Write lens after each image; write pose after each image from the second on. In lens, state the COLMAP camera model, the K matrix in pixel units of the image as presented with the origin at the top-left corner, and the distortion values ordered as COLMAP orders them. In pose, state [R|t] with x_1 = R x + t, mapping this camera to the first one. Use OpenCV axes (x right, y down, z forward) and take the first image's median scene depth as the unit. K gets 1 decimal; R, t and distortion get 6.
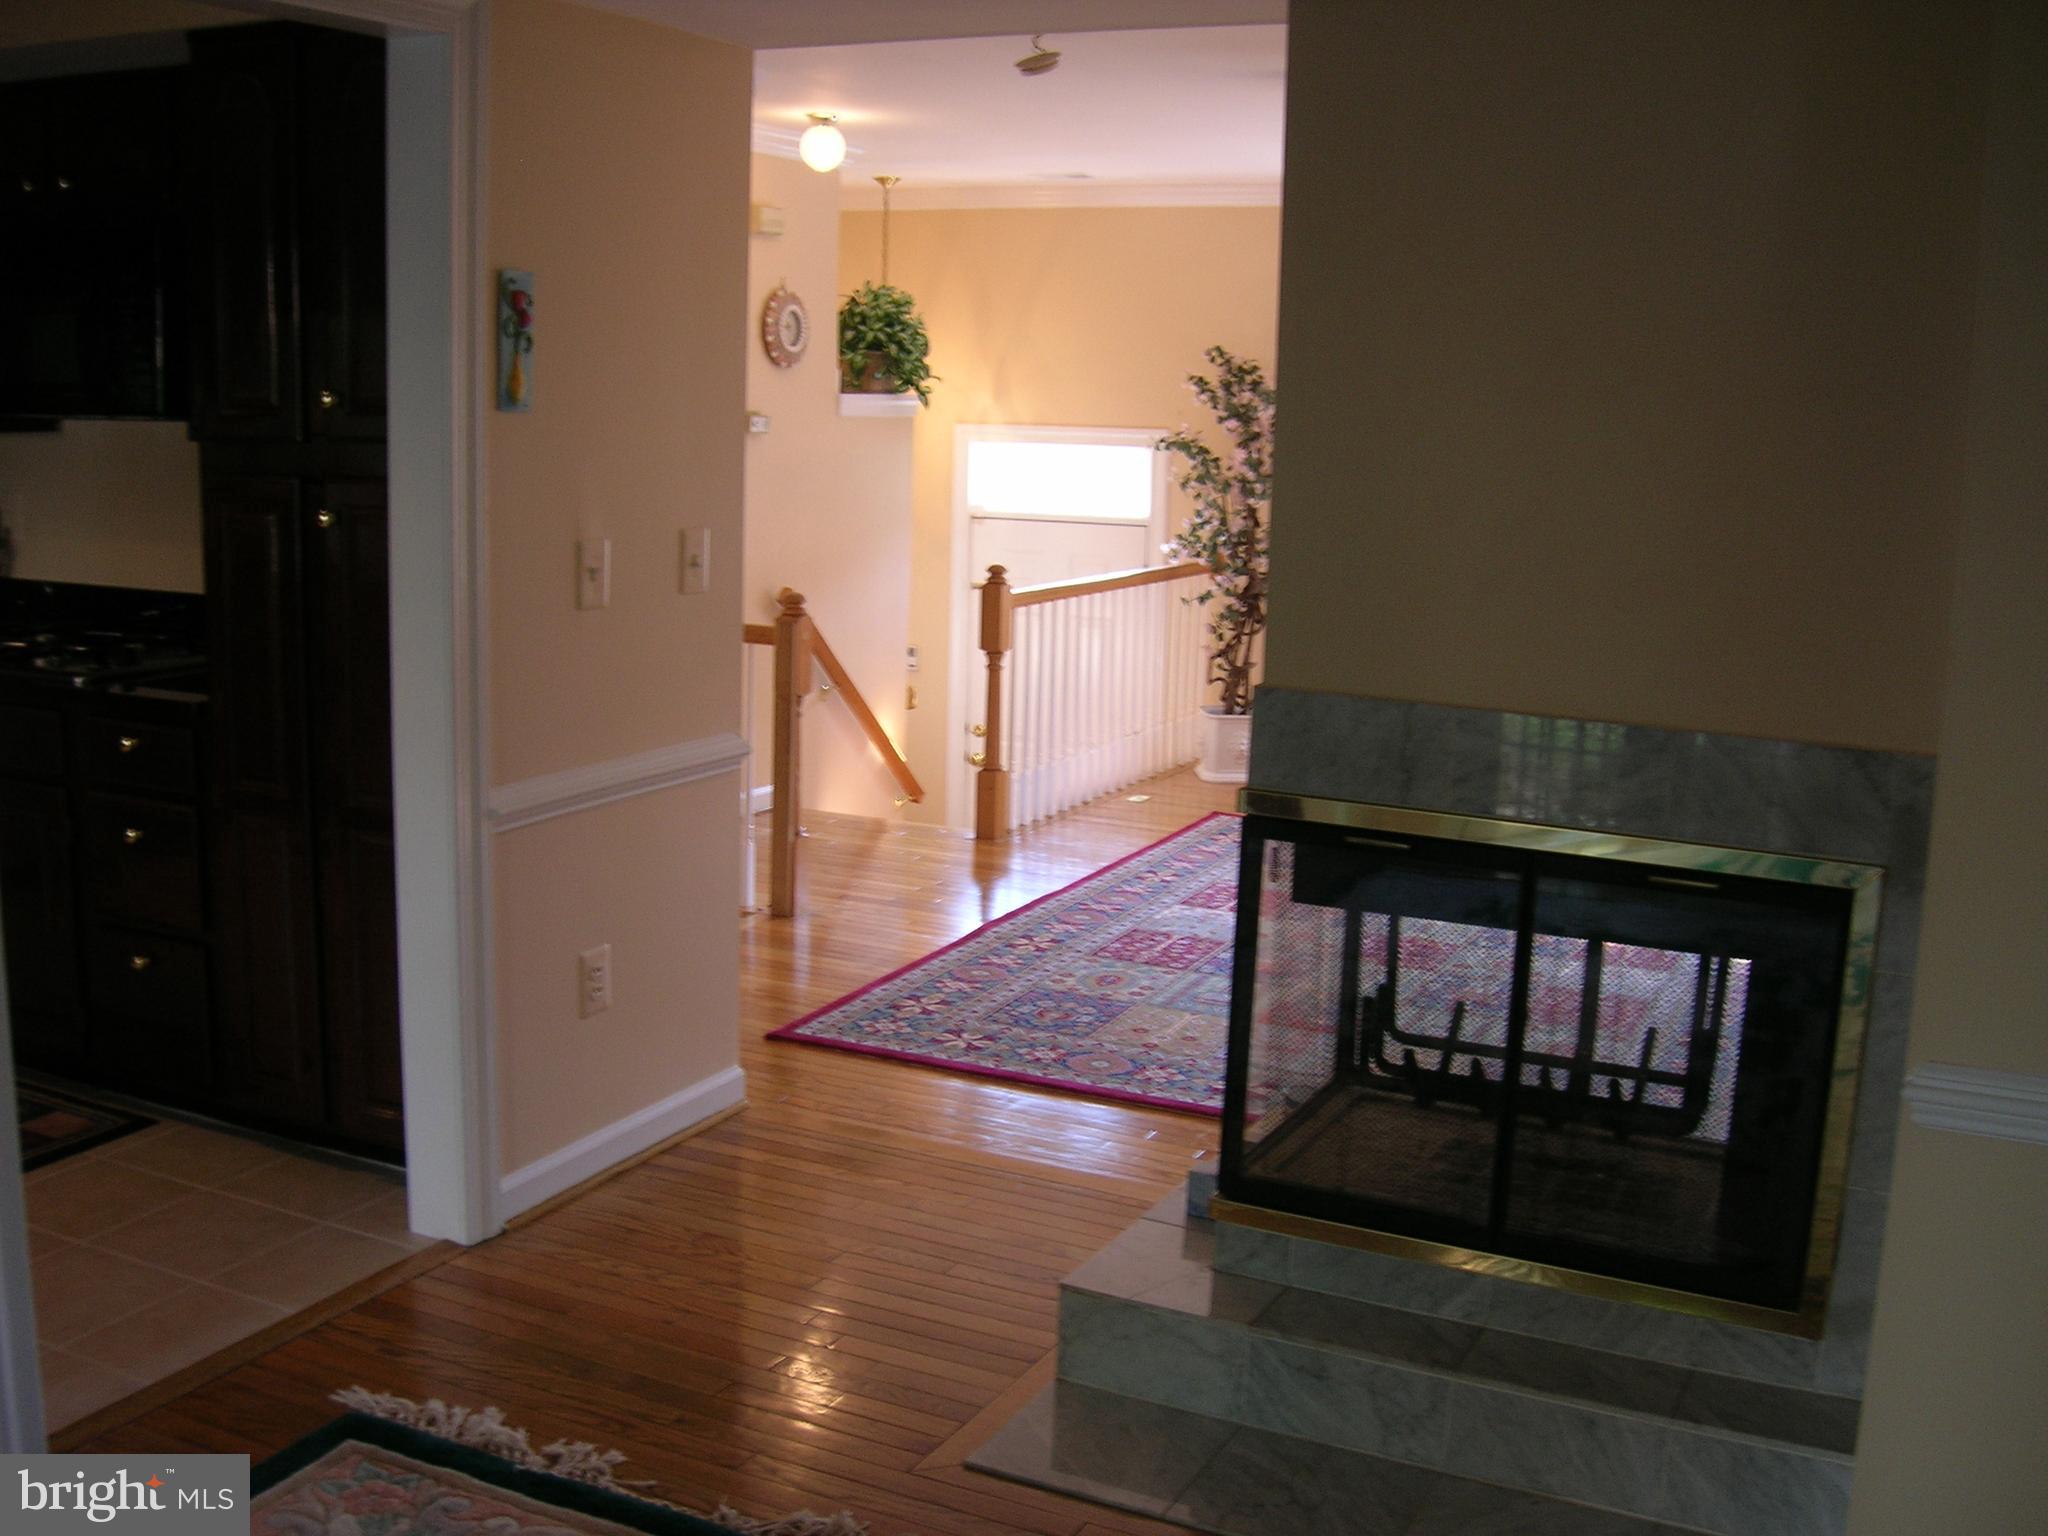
lens RADIAL K [[2142.9, 0, 1020.9], [0, 2142.9, 761.7], [0, 0, 1]] dist [-0.145816, 0.000000]
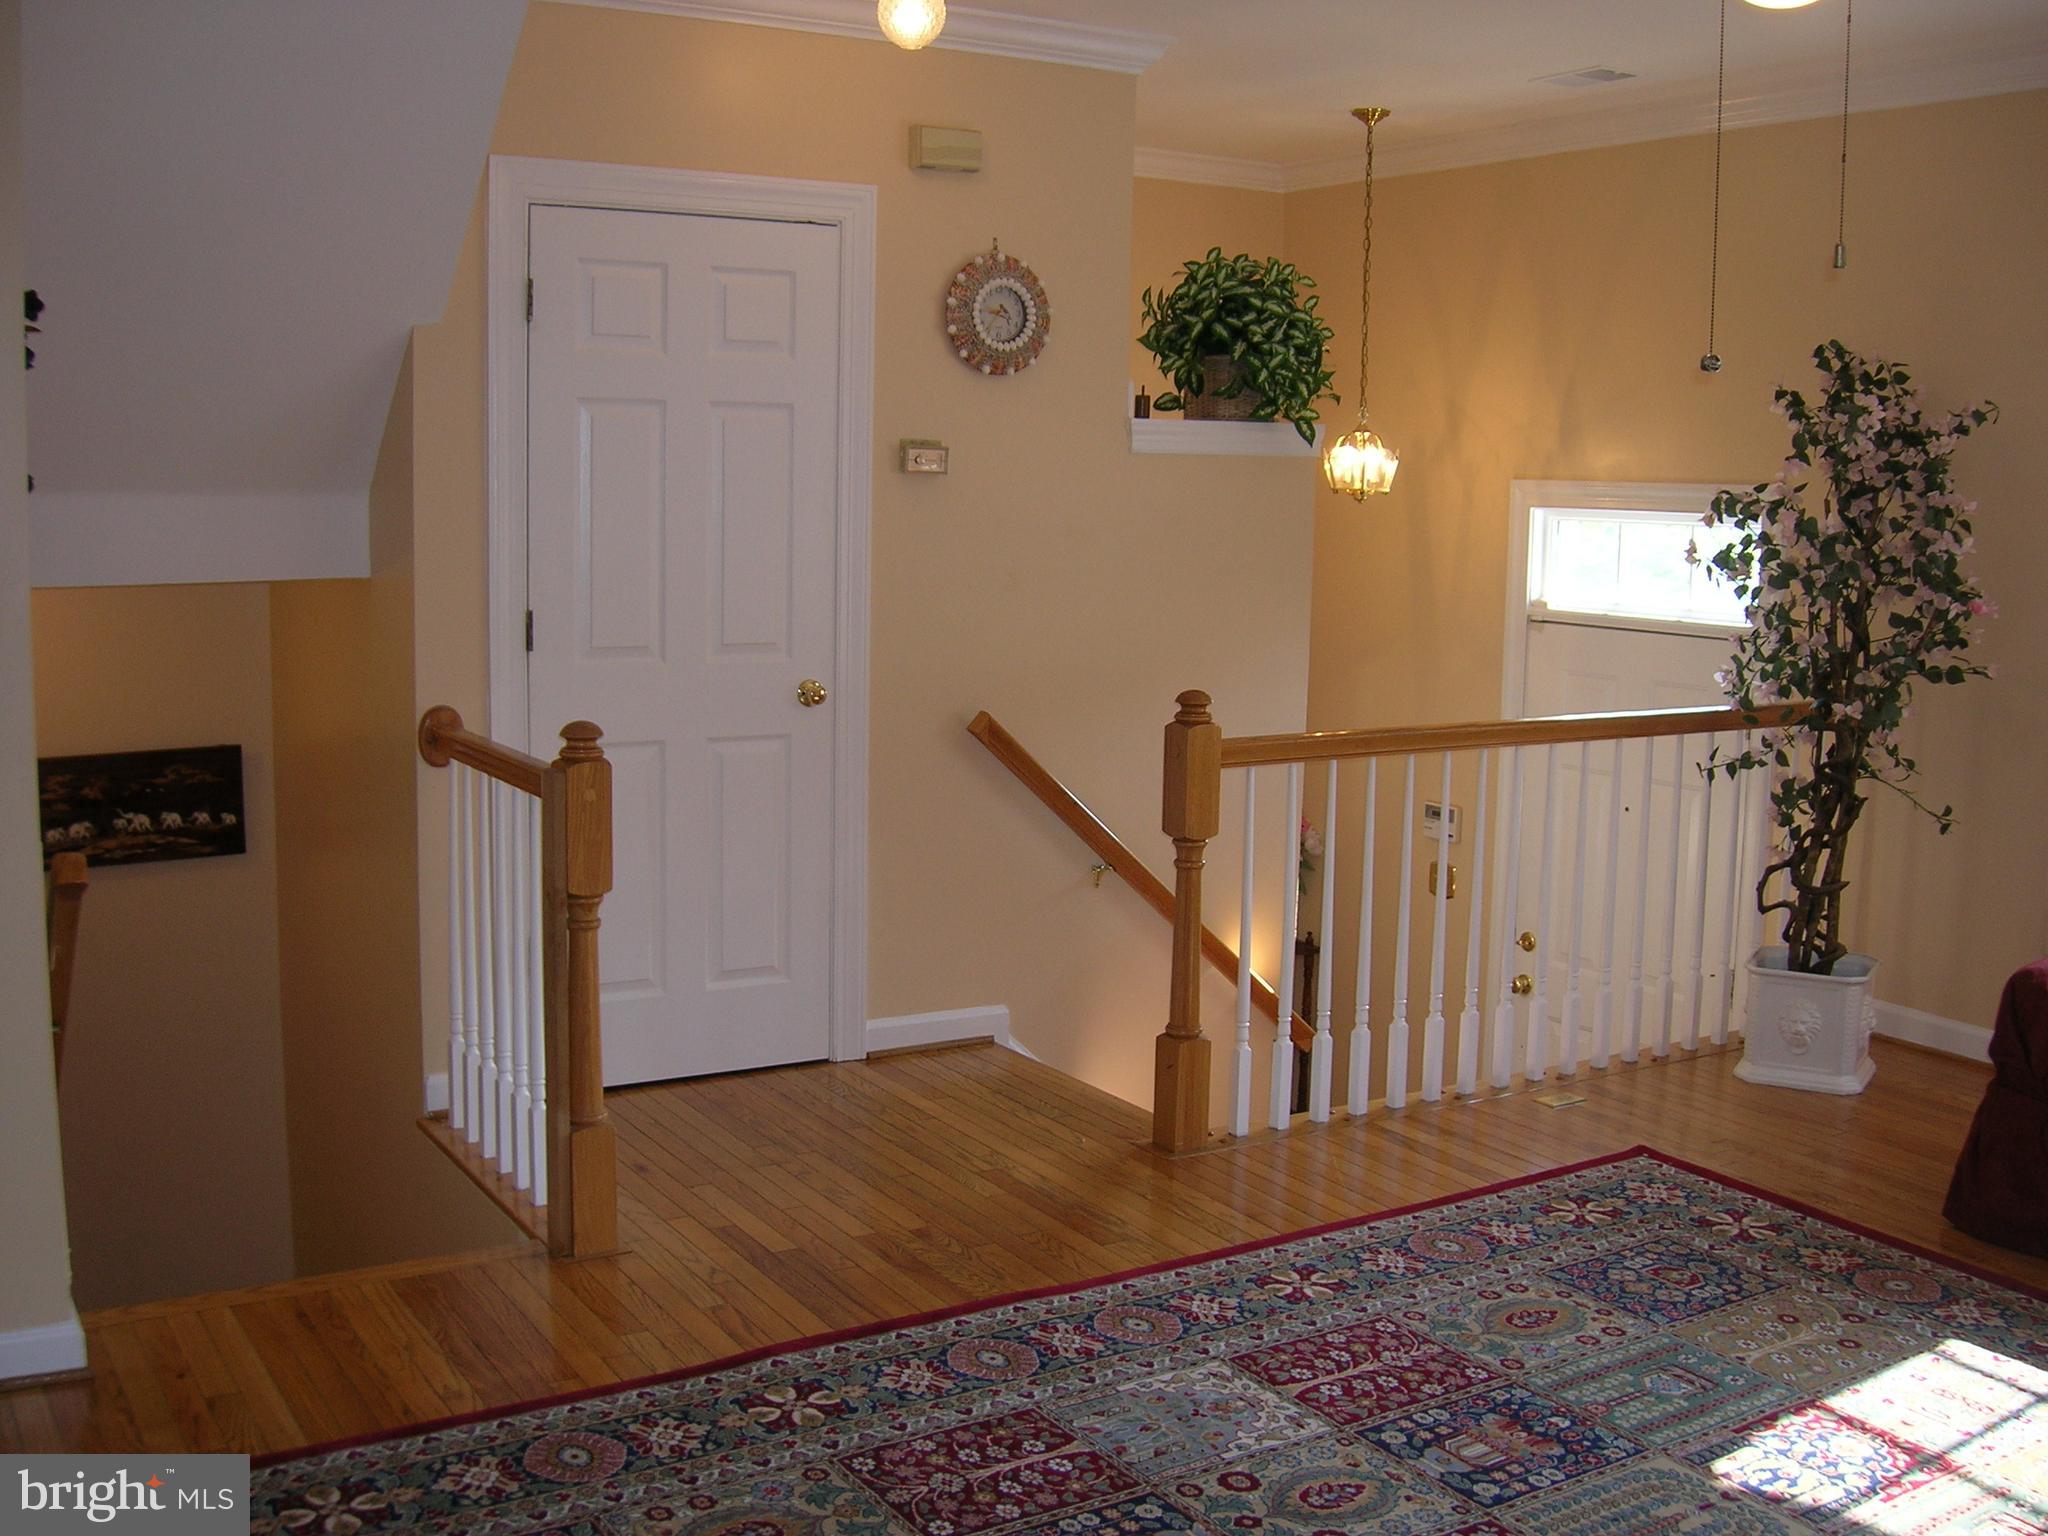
lens RADIAL K [[2142.9, 0, 1026.2], [0, 2142.9, 771.8], [0, 0, 1]] dist [-0.145816, 0.000000]
pose [[0.842599, 0.064210, -0.534700, 0.257725], [-0.088522, 0.995875, -0.019906, -0.052127], [0.531217, 0.064105, 0.844807, 0.465798]]
